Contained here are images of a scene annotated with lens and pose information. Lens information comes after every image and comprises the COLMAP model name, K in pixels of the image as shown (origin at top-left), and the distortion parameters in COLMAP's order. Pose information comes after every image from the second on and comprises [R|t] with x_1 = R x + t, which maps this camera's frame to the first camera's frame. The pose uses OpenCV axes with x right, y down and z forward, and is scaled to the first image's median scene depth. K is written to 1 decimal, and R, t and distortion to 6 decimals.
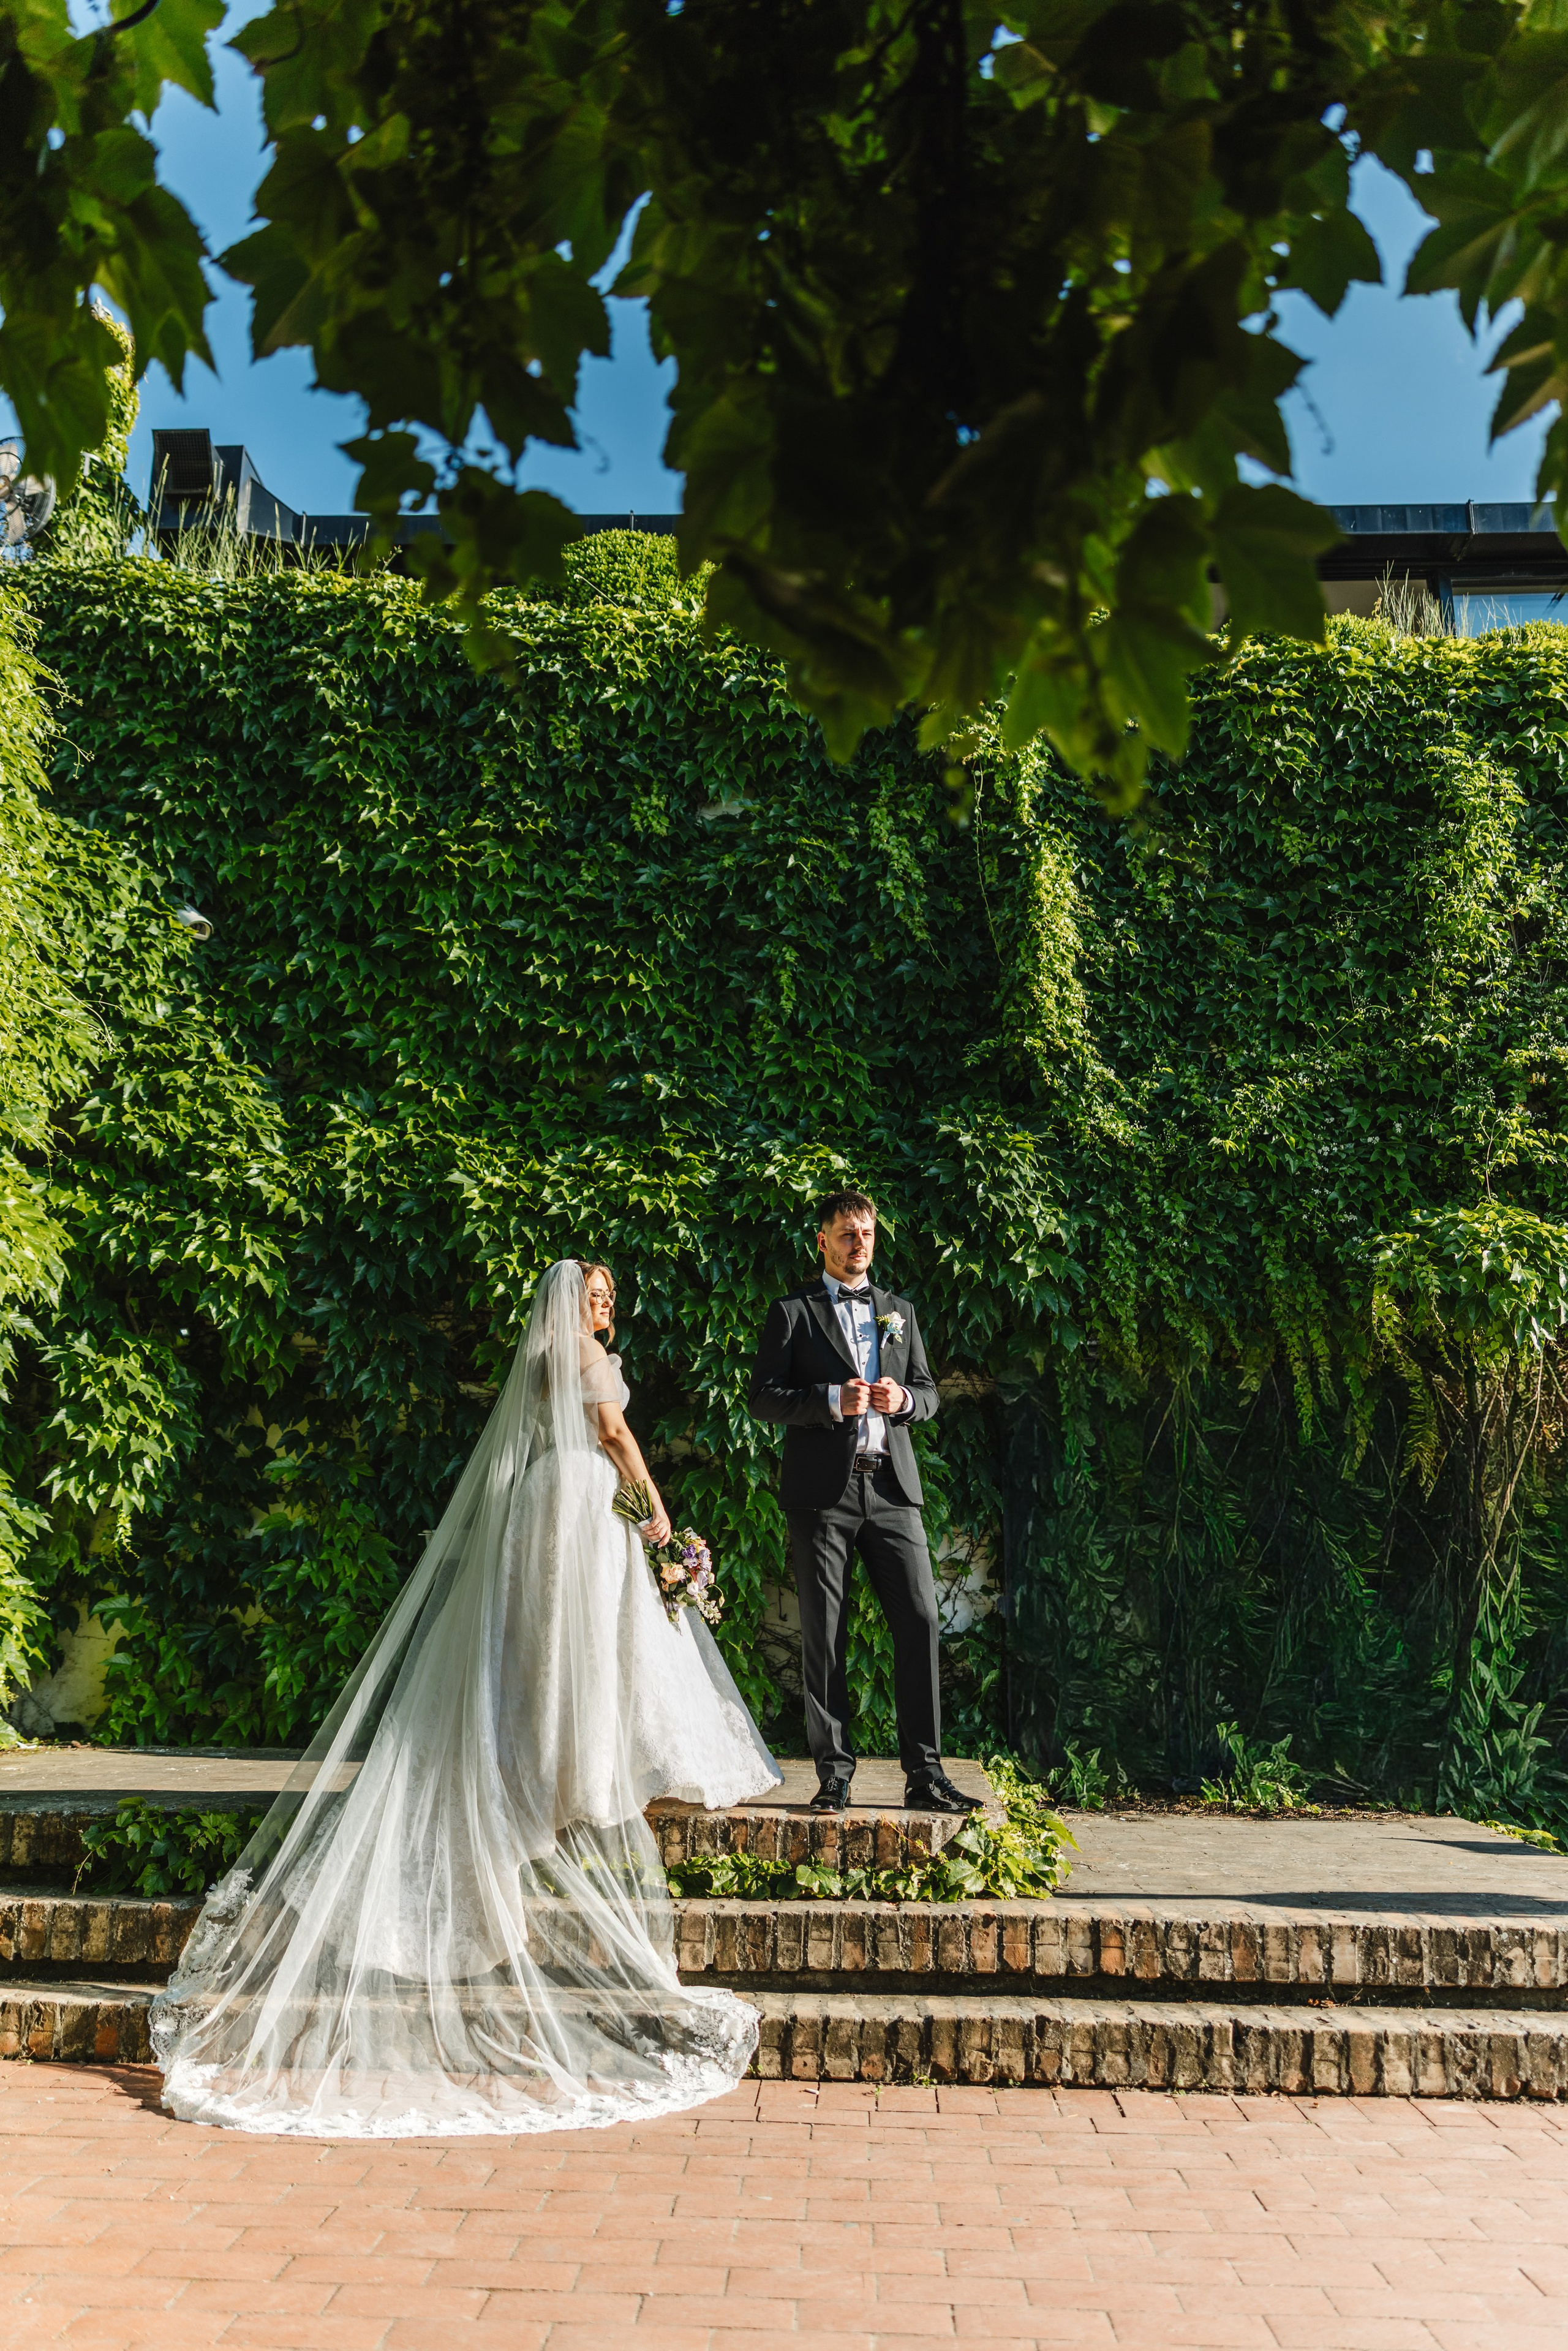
lens RADIAL K [[1865.9, 0, 787.7], [0, 1865.9, 1176.9], [0, 0, 1]] dist [-0.003314, -0.000769]
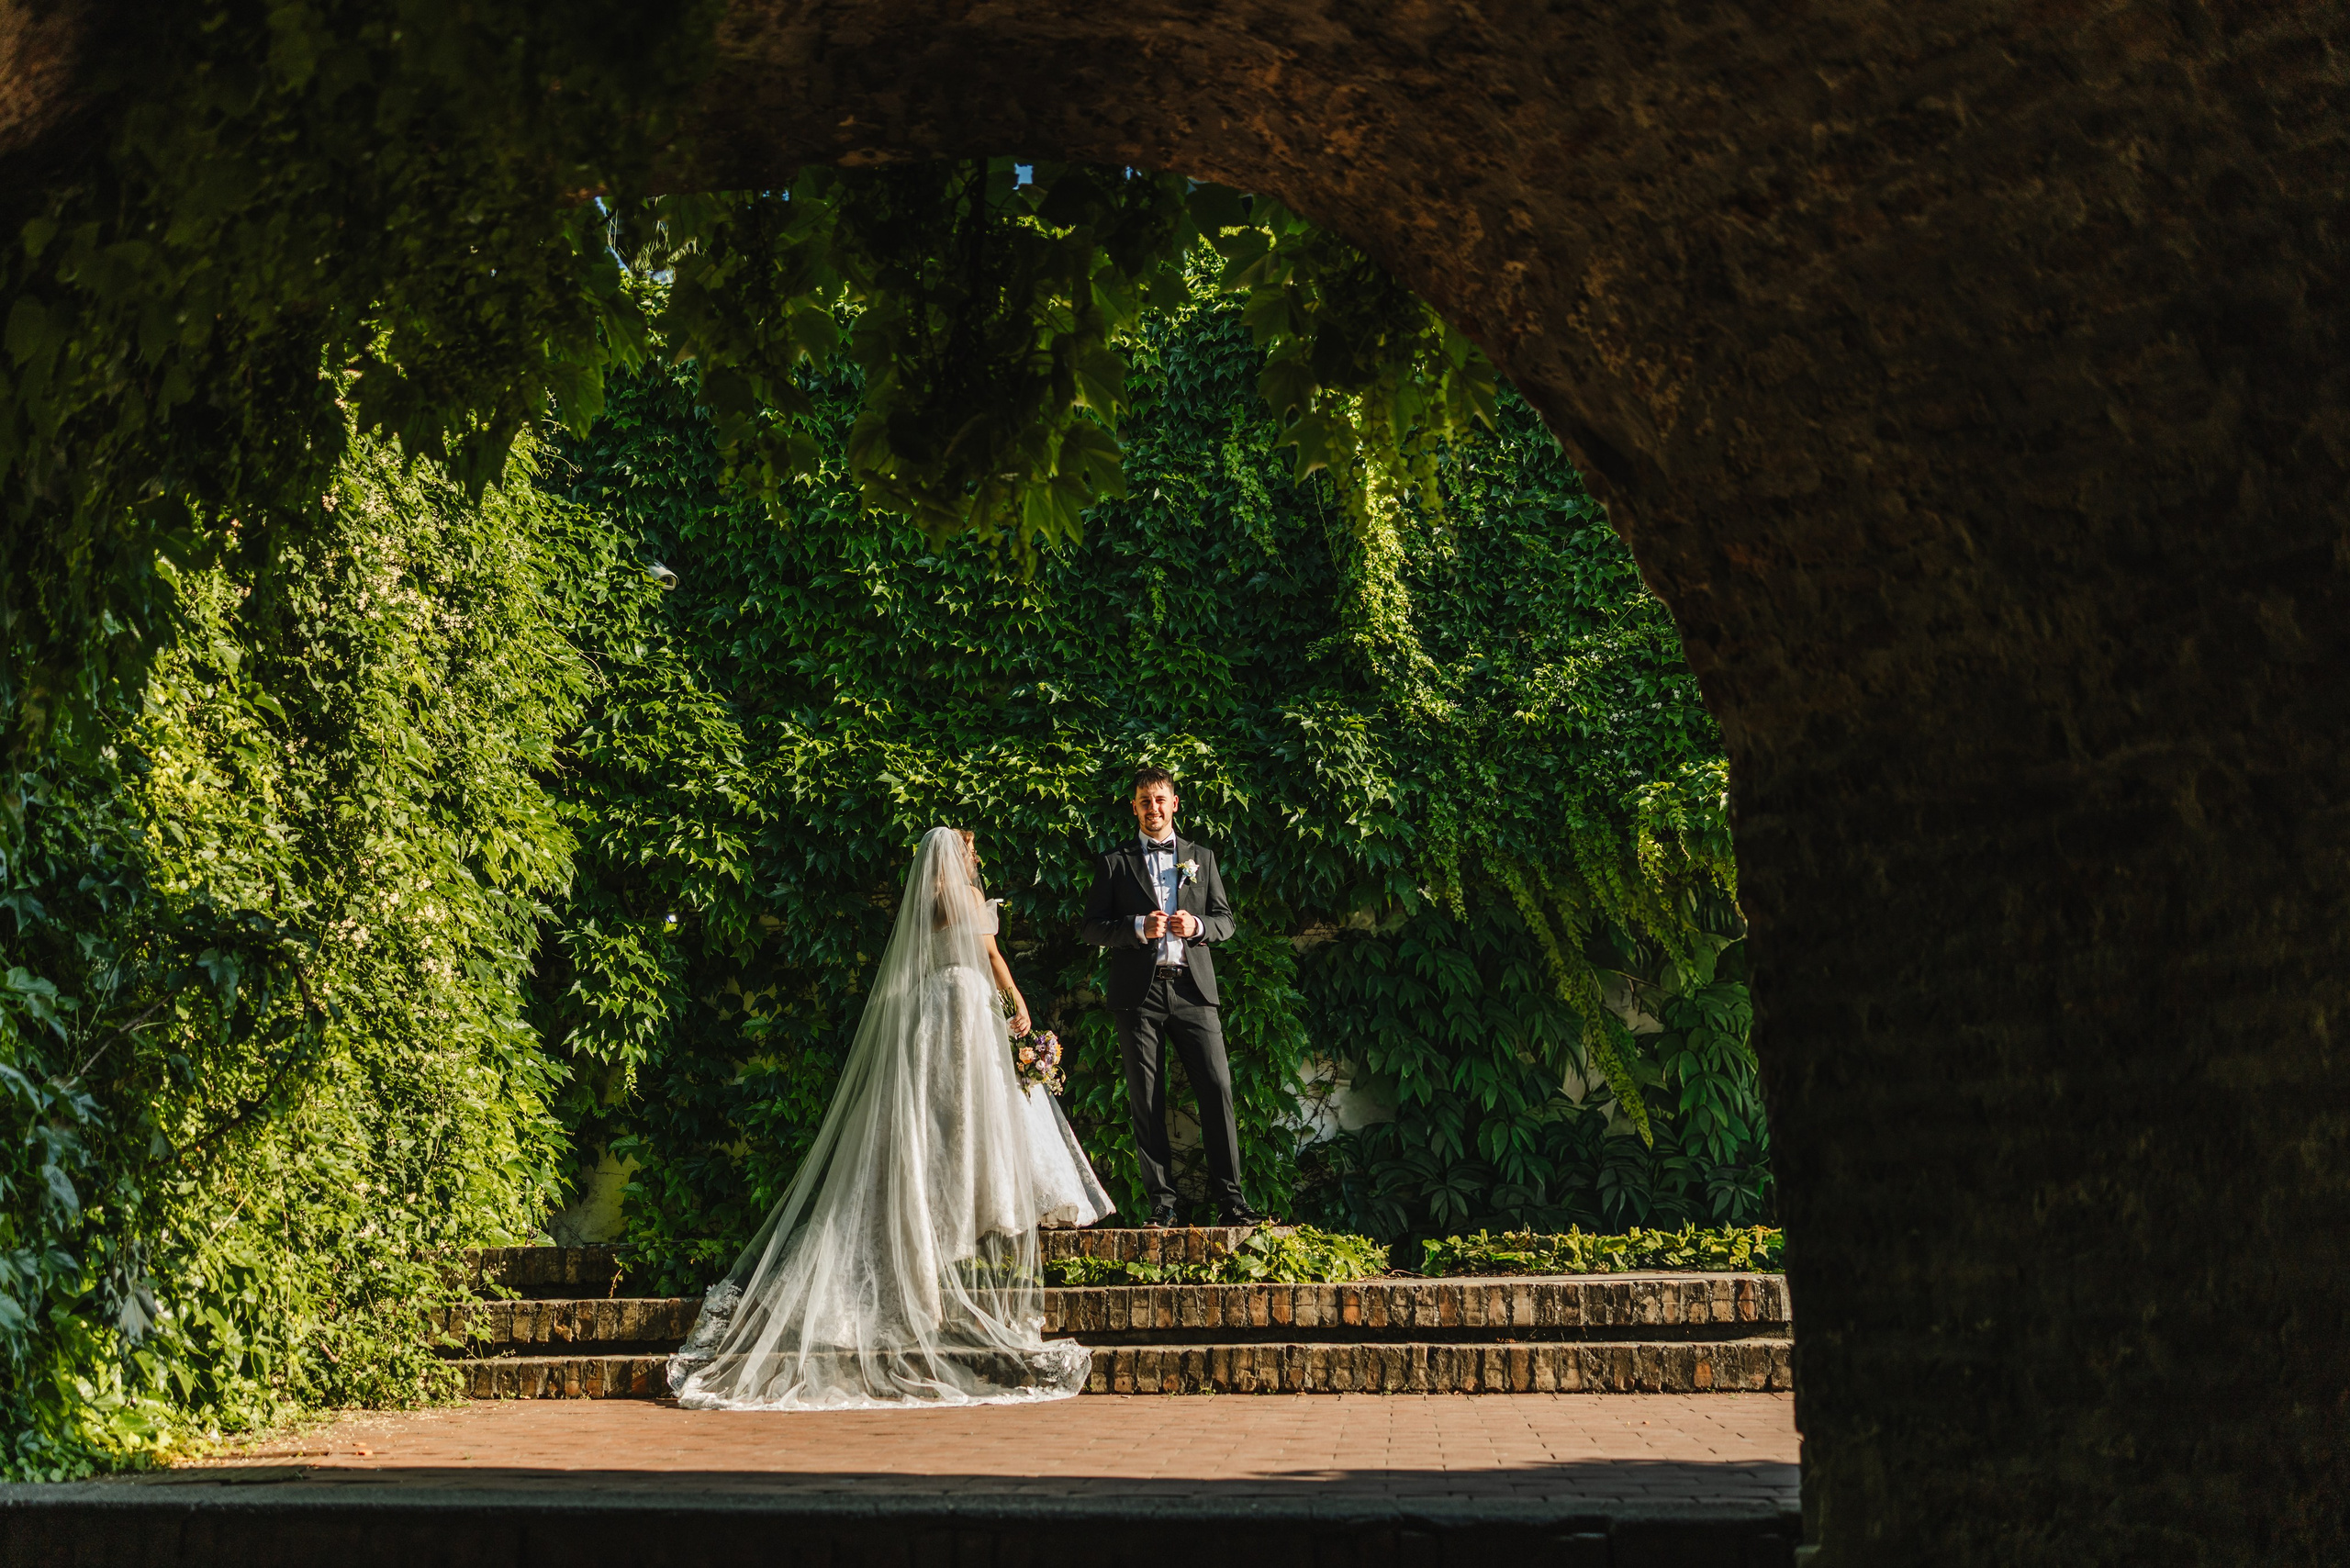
lens RADIAL K [[1865.2, 0, 1092.5], [0, 1865.2, 786.0], [0, 0, 1]] dist [-0.003314, -0.000769]
pose [[0.994819, -0.049470, -0.088810, 0.063210], [0.049892, 0.998751, 0.002544, 0.009695], [0.088573, -0.006962, 0.996045, -0.190626]]
